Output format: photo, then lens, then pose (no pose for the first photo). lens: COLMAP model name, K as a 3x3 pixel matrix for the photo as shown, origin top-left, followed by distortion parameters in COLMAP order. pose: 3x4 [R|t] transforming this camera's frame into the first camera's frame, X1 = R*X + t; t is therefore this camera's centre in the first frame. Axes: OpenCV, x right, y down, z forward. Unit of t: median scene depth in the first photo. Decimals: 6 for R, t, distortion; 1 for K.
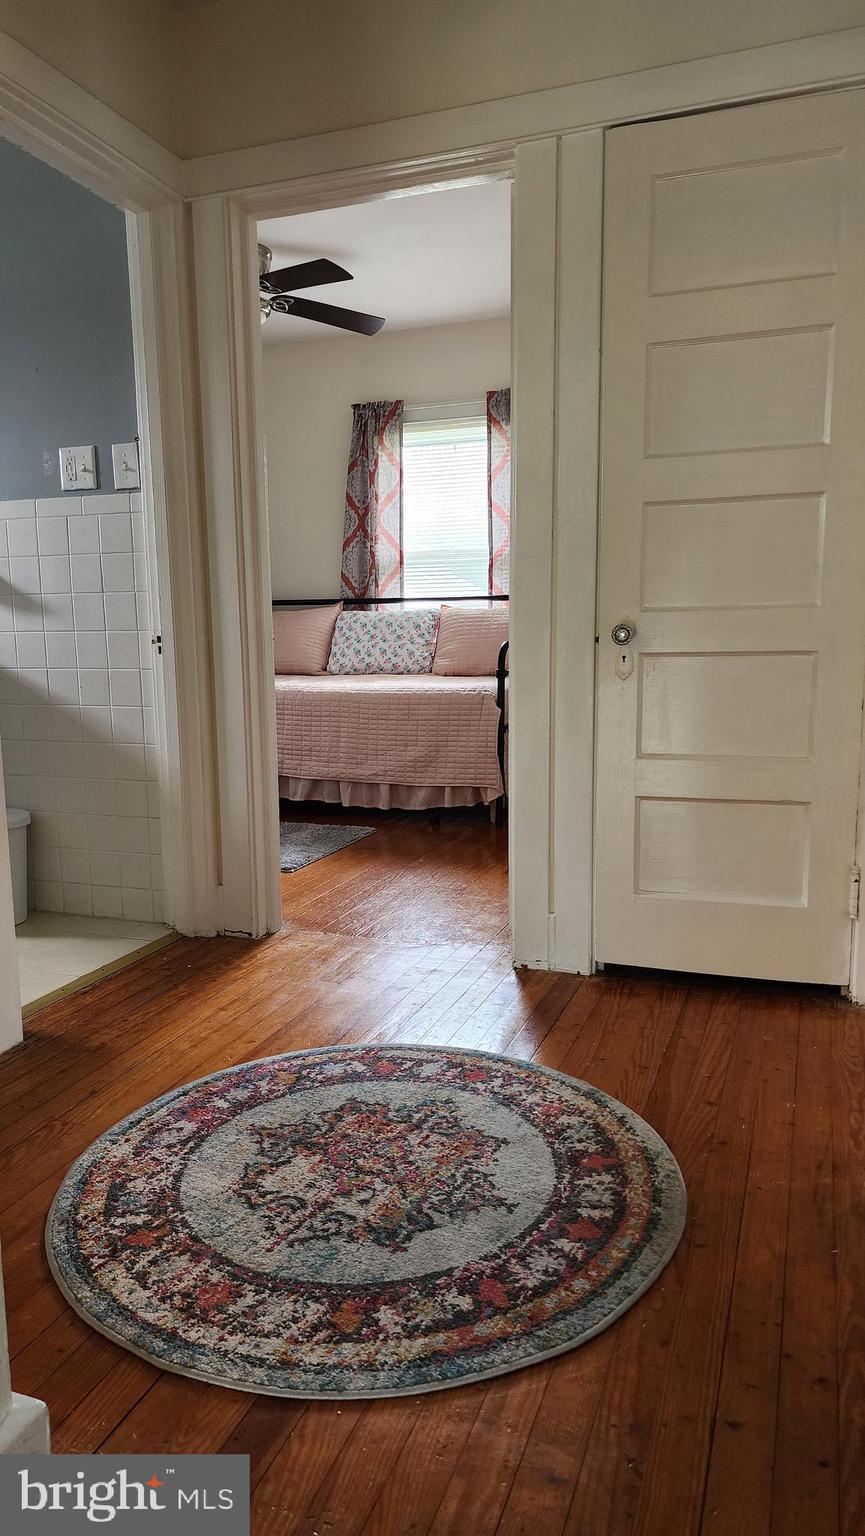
lens RADIAL K [[1016.4, 0, 432.5], [0, 1016.4, 768.0], [0, 0, 1]] dist [0.108556, 0.000220]
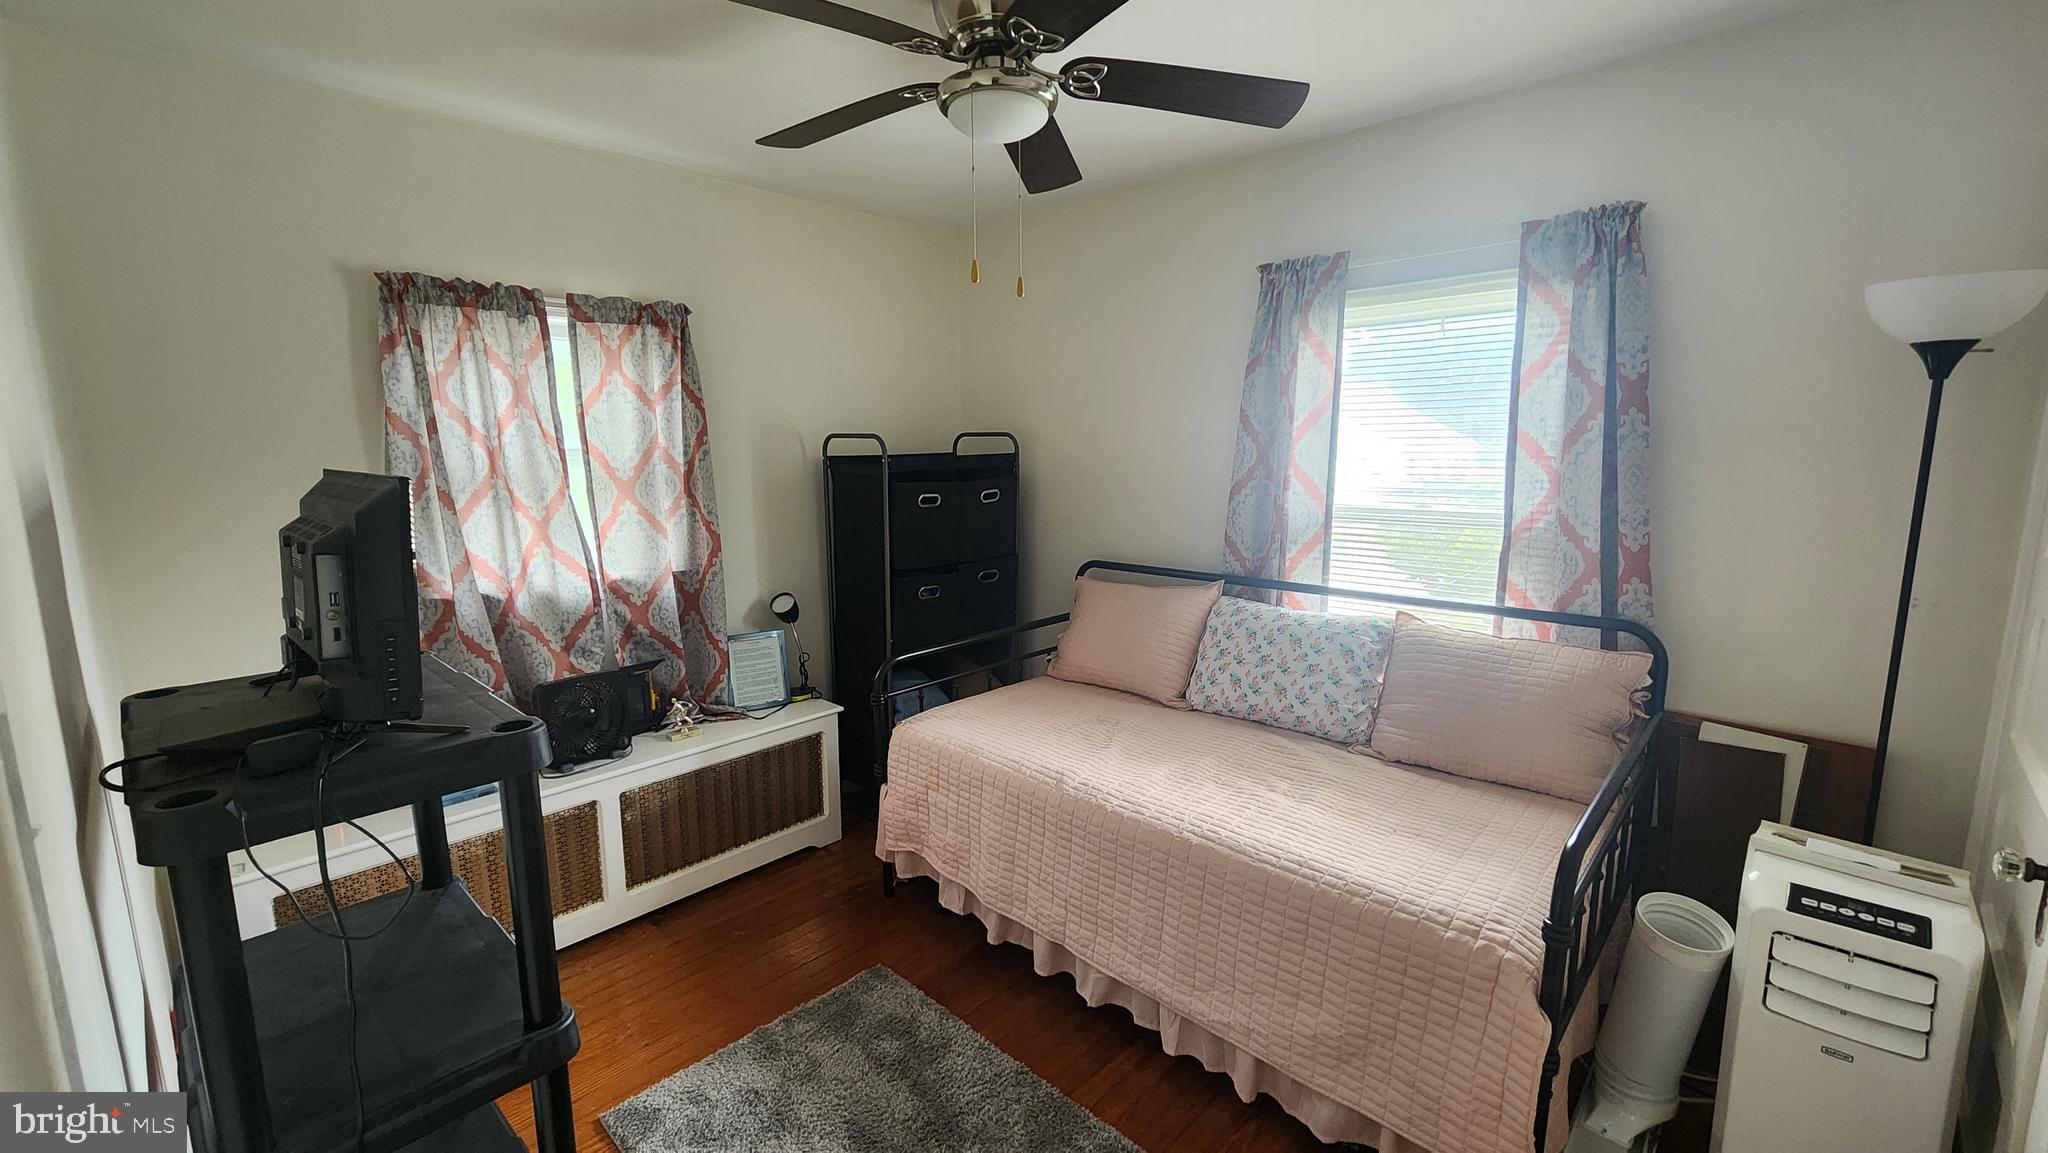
lens RADIAL K [[842.4, 0, 1024.0], [0, 842.4, 576.5], [0, 0, 1]] dist [-0.000029, 0.000060]
pose [[0.923091, 0.065704, -0.378927, -0.006401], [-0.059451, 0.997833, 0.028193, -0.178943], [0.379959, -0.003497, 0.924997, 0.497701]]
